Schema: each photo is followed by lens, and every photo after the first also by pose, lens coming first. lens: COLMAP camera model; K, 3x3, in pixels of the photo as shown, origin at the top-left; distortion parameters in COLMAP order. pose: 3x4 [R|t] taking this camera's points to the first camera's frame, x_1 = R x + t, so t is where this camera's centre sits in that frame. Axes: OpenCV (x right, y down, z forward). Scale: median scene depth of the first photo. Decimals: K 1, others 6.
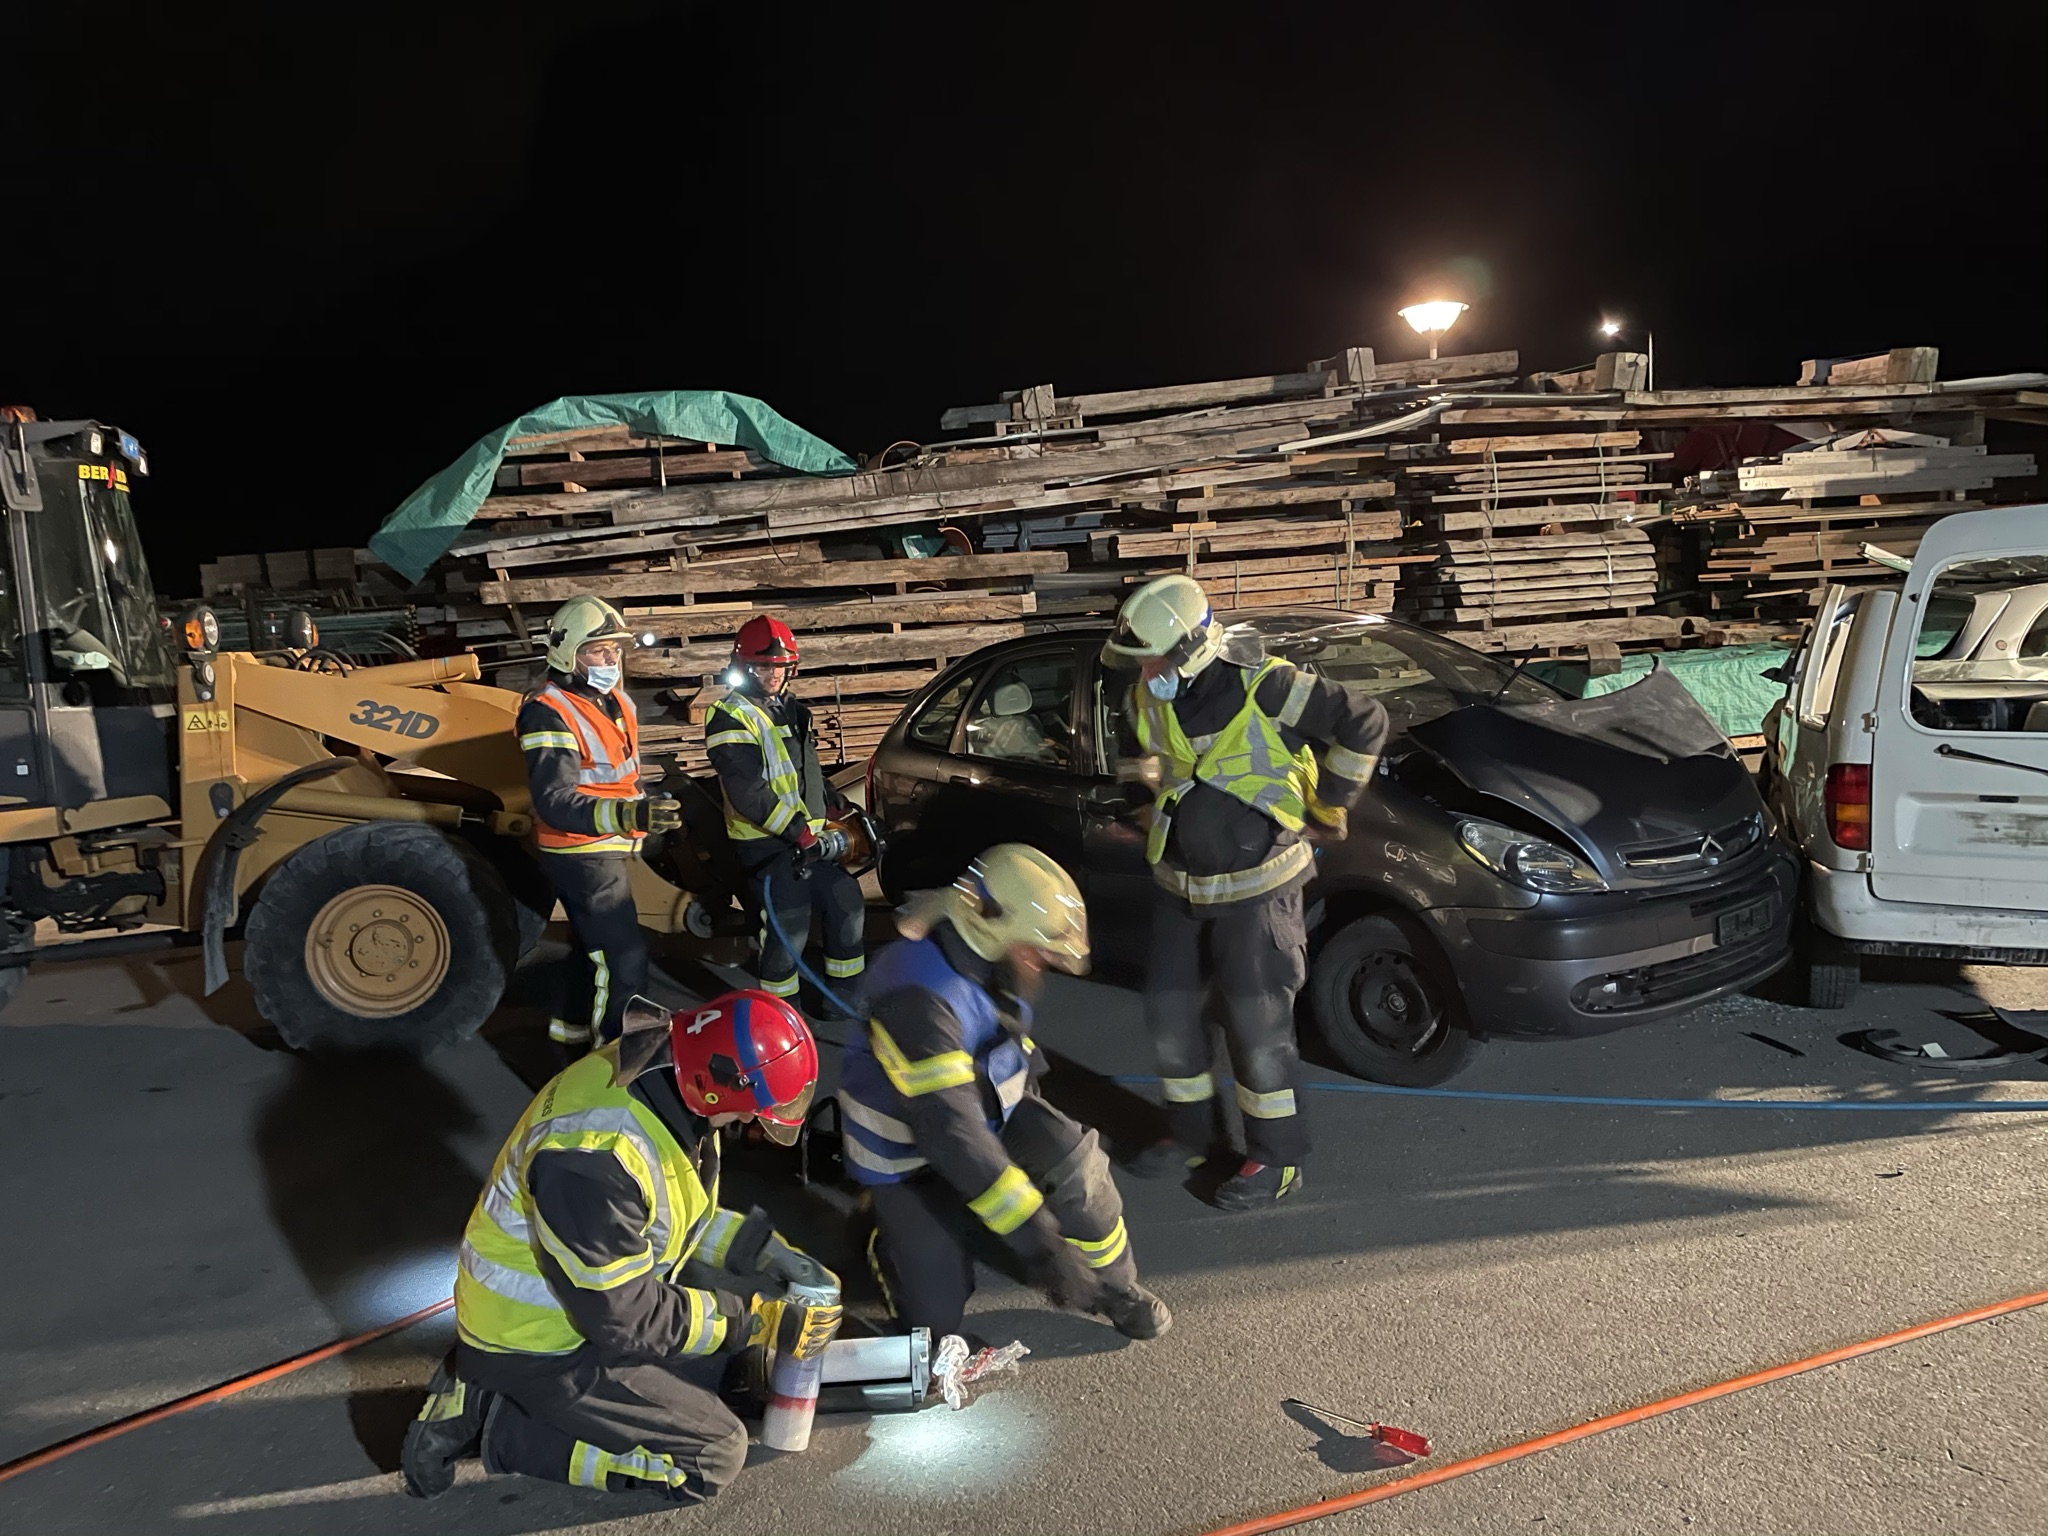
lens RADIAL K [[1522.0, 0, 1024.0], [0, 1522.0, 768.0], [0, 0, 1]] dist [0.112645, -0.149826]
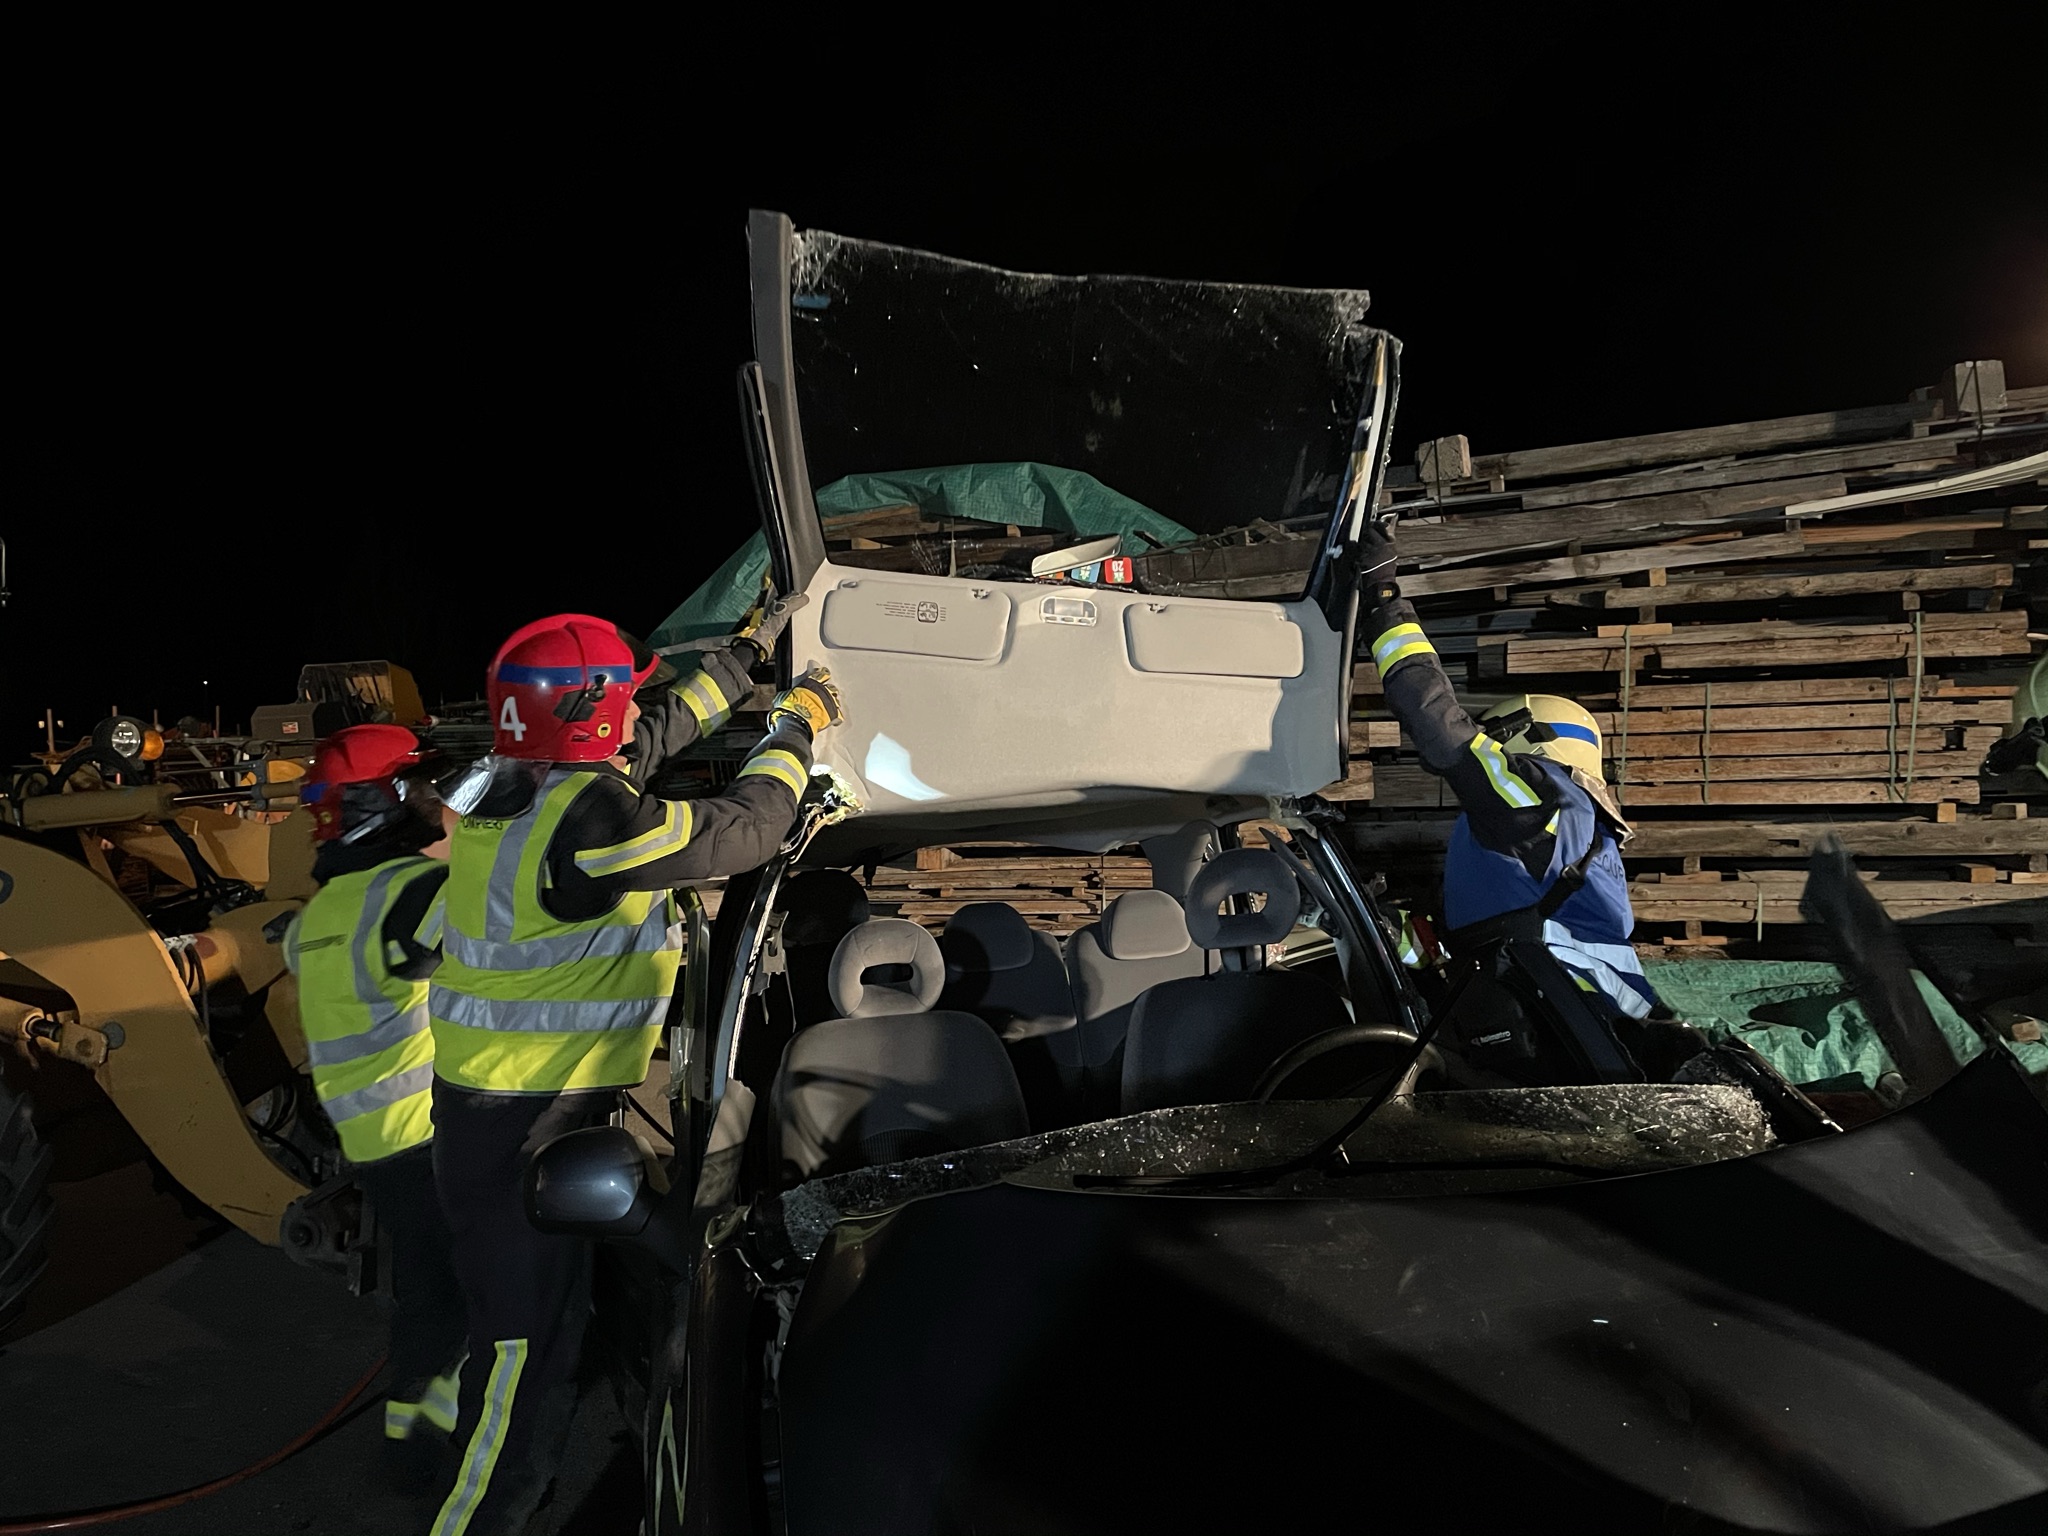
lens RADIAL K [[1522.0, 0, 1024.0], [0, 1522.0, 768.0], [0, 0, 1]] dist [0.112645, -0.149826]
pose [[0.898003, 0.051343, -0.436983, 0.166634], [-0.083442, 0.995018, -0.054565, -0.039702], [0.432004, 0.085462, 0.897813, 0.288039]]
